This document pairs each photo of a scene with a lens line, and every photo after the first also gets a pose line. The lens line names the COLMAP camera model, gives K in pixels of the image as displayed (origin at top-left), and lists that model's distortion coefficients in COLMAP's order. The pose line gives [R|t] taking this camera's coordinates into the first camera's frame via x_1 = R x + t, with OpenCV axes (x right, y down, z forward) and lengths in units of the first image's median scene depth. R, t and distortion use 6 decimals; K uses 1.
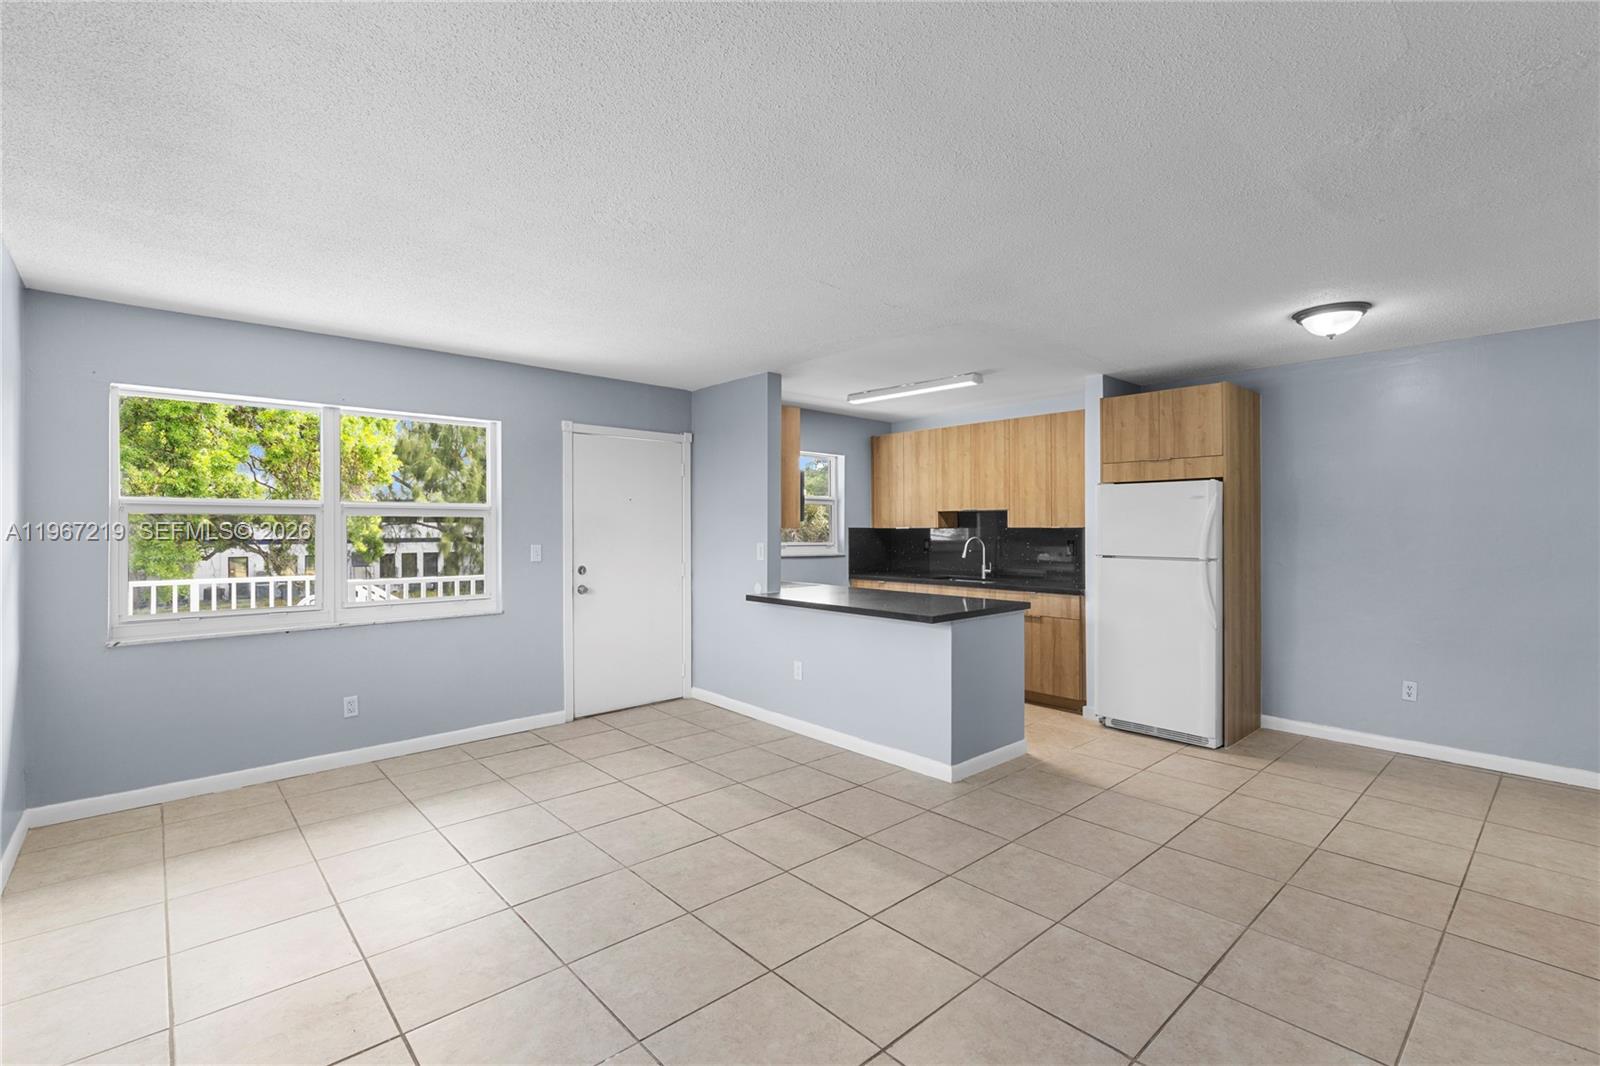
lens RADIAL K [[716.5, 0, 807.6], [0, 716.5, 528.9], [0, 0, 1]] dist [0.005616, -0.000444]
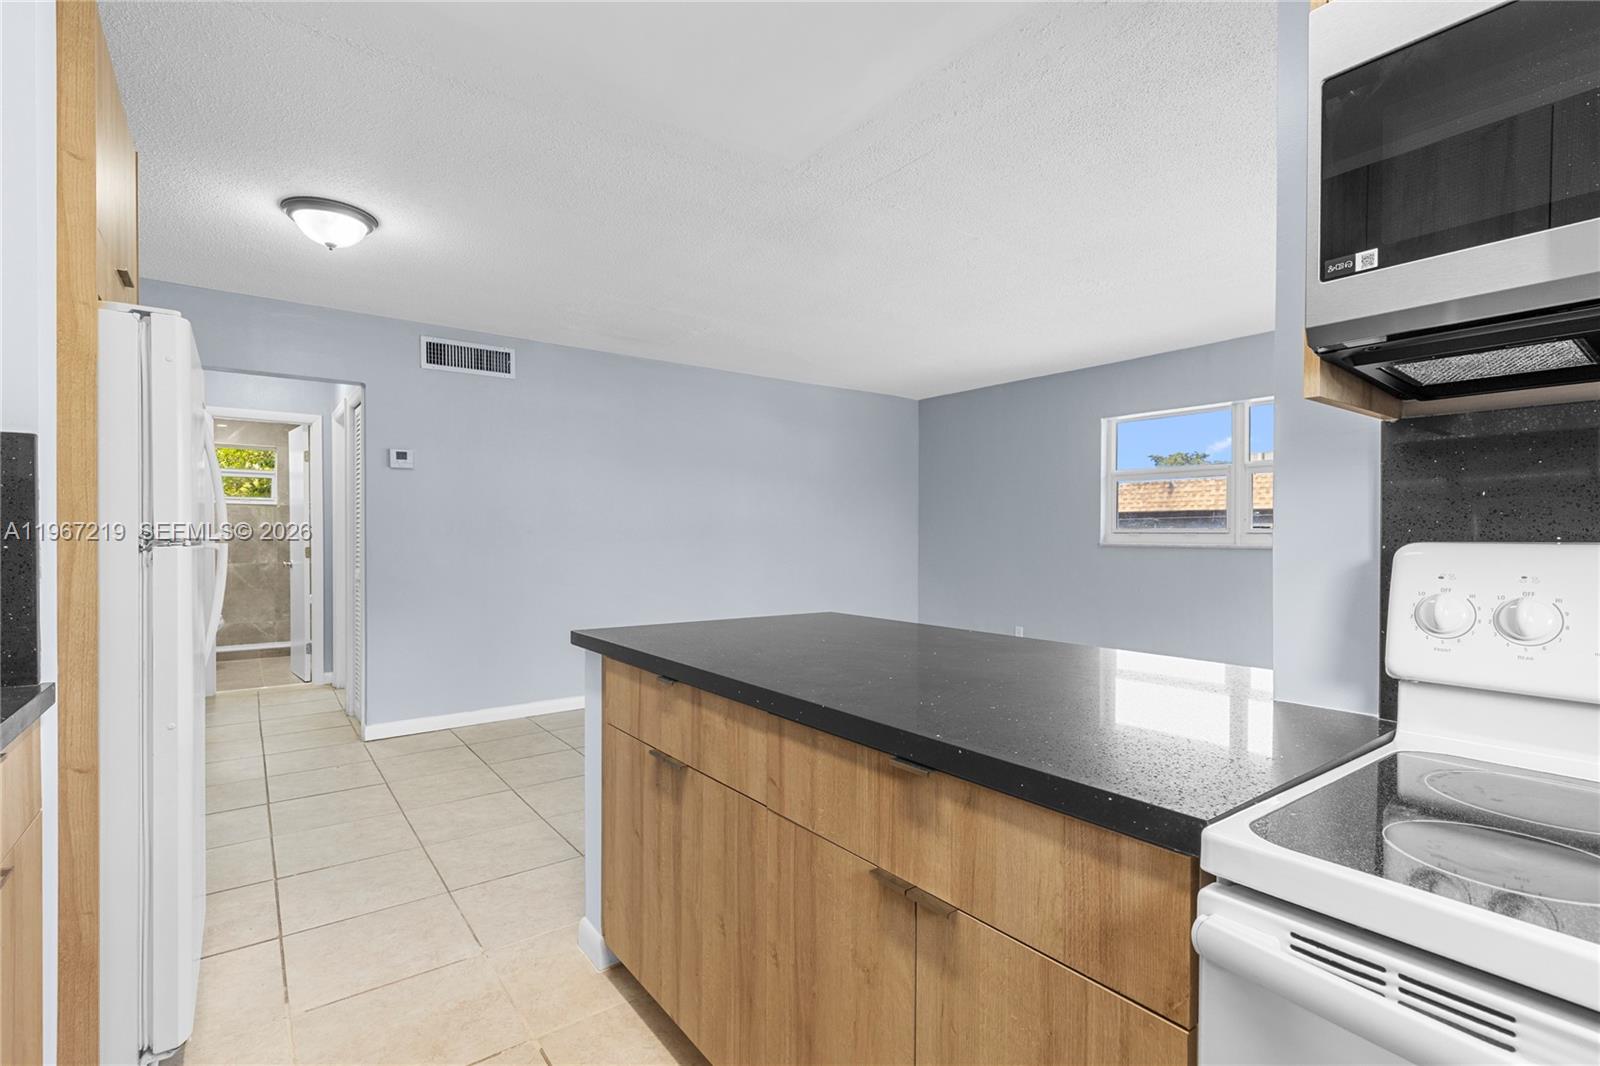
lens RADIAL K [[738.8, 0, 804.1], [0, 738.8, 542.8], [0, 0, 1]] dist [0.003184, -0.001099]
pose [[-0.995553, -0.003025, 0.094156, 0.099682], [-0.002060, 0.999944, 0.010348, 0.034450], [-0.094182, 0.010108, -0.995504, 1.304291]]
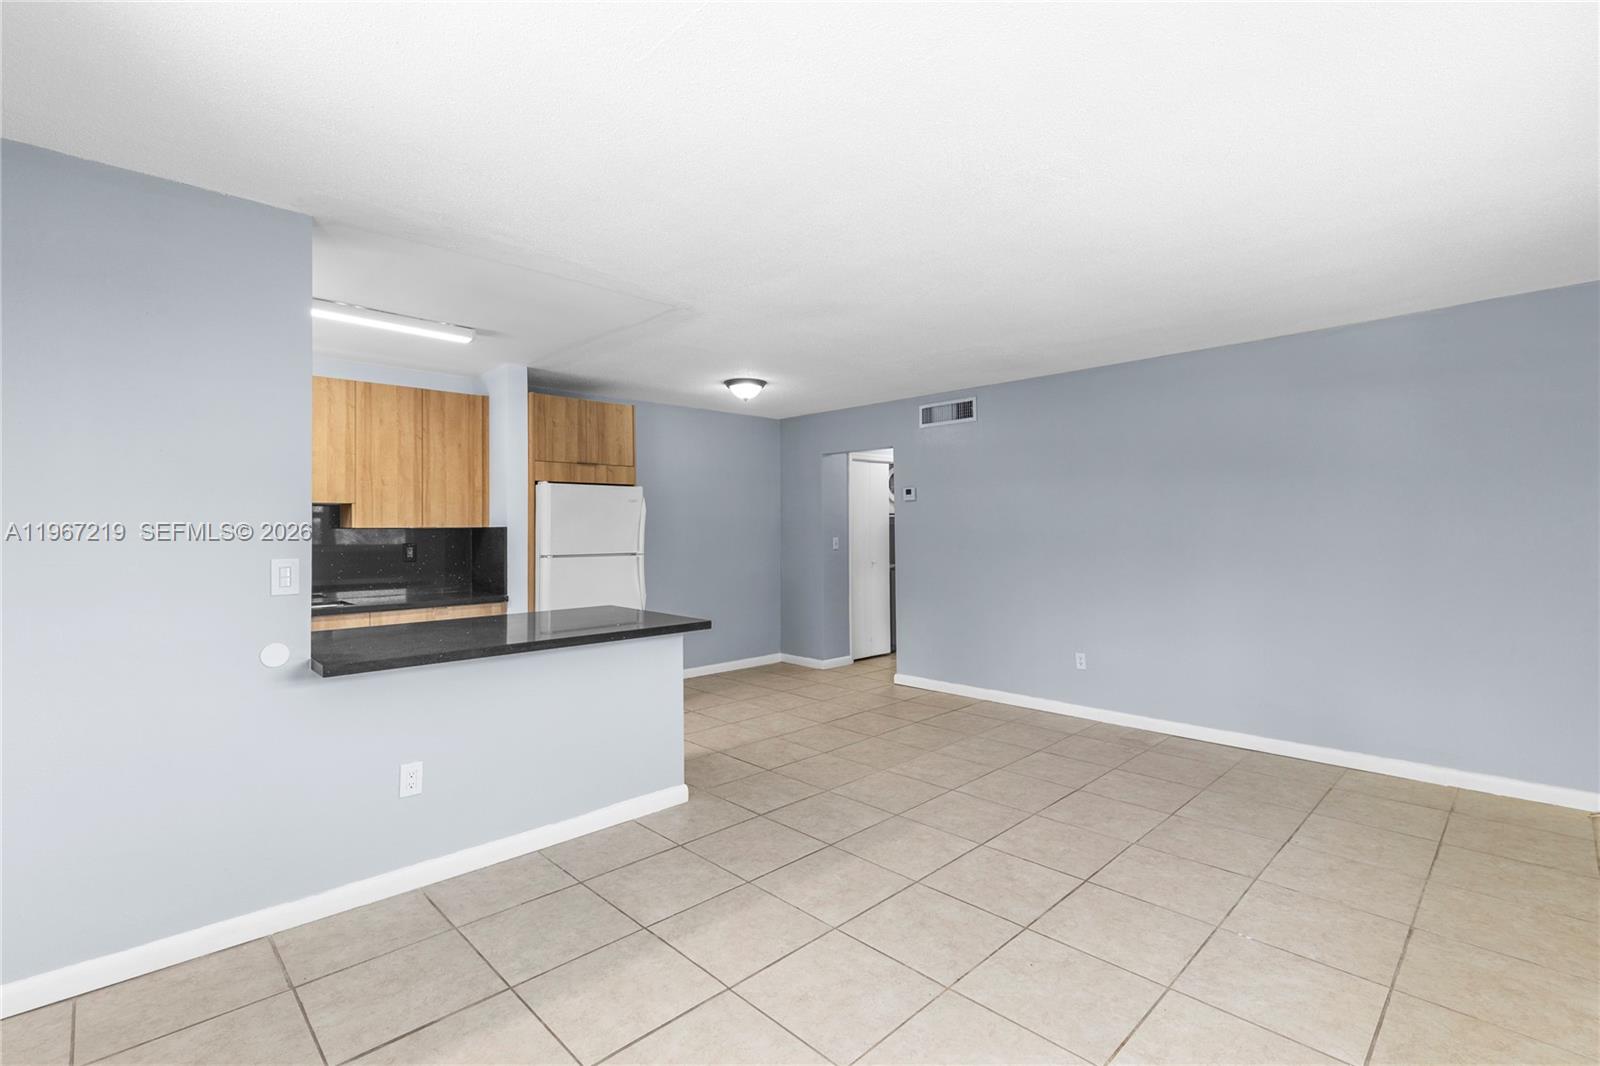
lens RADIAL K [[721.3, 0, 807.6], [0, 721.3, 512.9], [0, 0, 1]] dist [0.005336, 0.000138]
pose [[-0.035430, 0.020733, 0.999157, -0.583013], [0.006536, 0.999768, -0.020513, 0.001242], [-0.999351, 0.005804, -0.035557, 0.685272]]
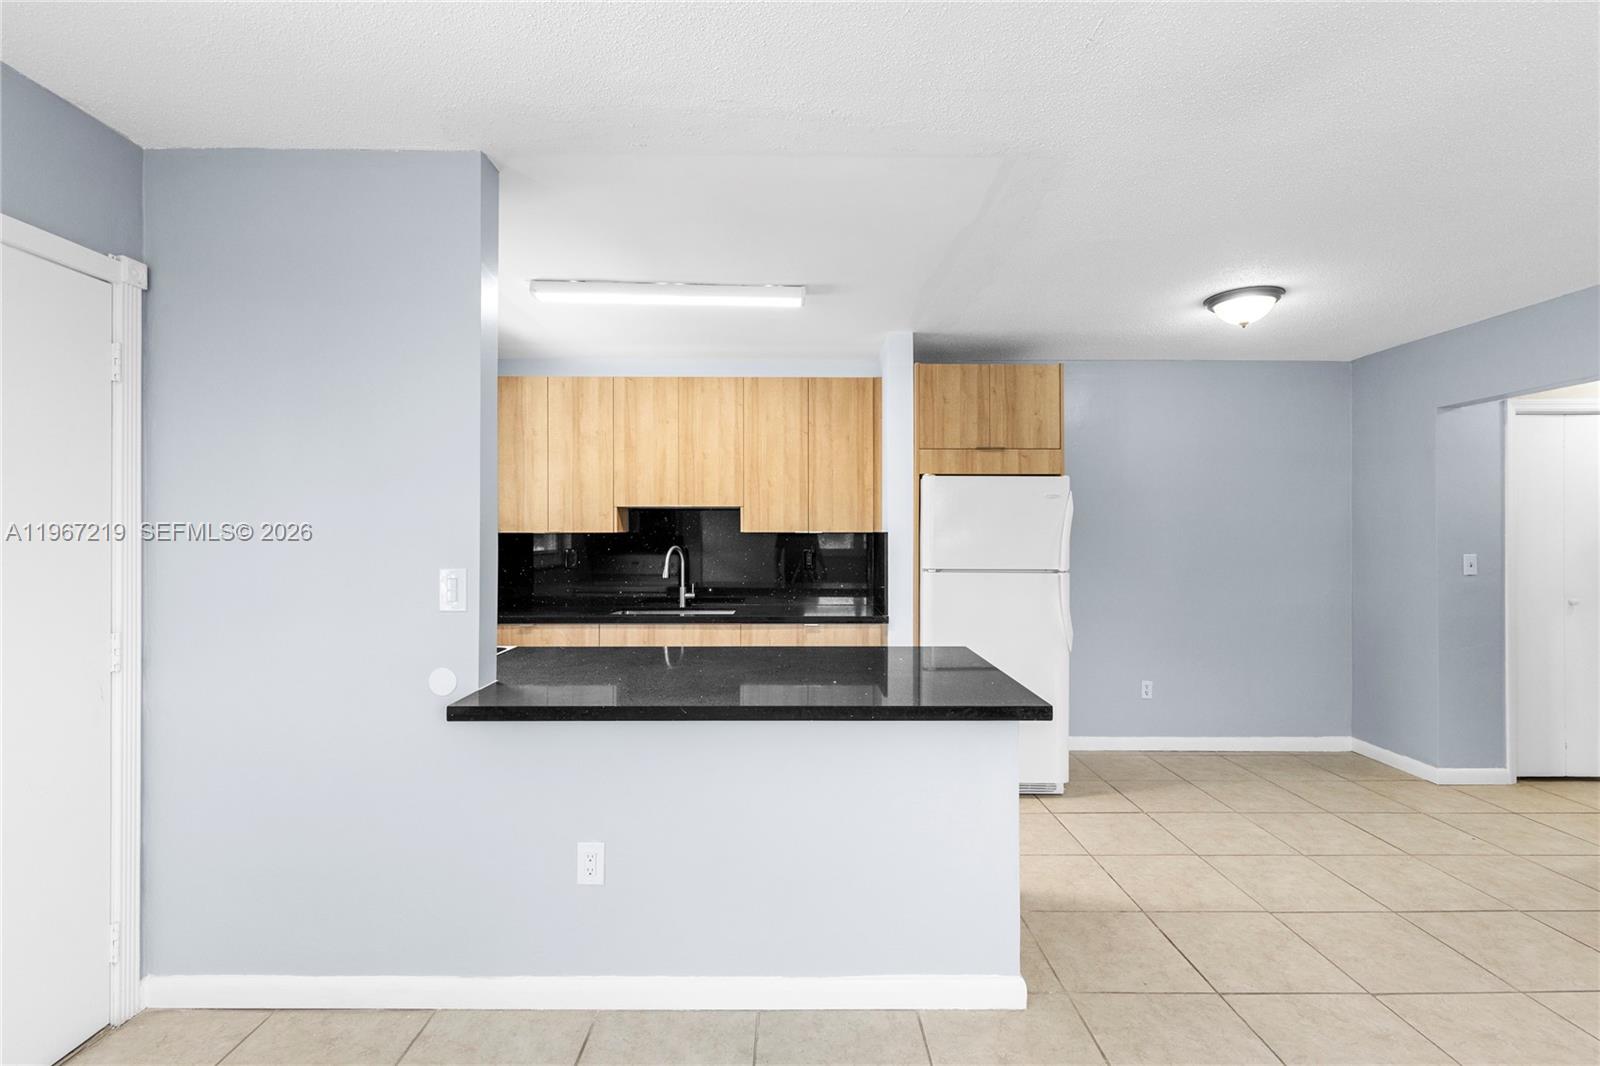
lens RADIAL K [[716.5, 0, 807.6], [0, 716.5, 528.9], [0, 0, 1]] dist [0.005616, -0.000444]
pose [[0.663743, 0.007322, 0.747925, -0.243372], [-0.001550, 0.999963, -0.008413, 0.000816], [-0.747959, 0.004425, 0.663730, 0.597513]]
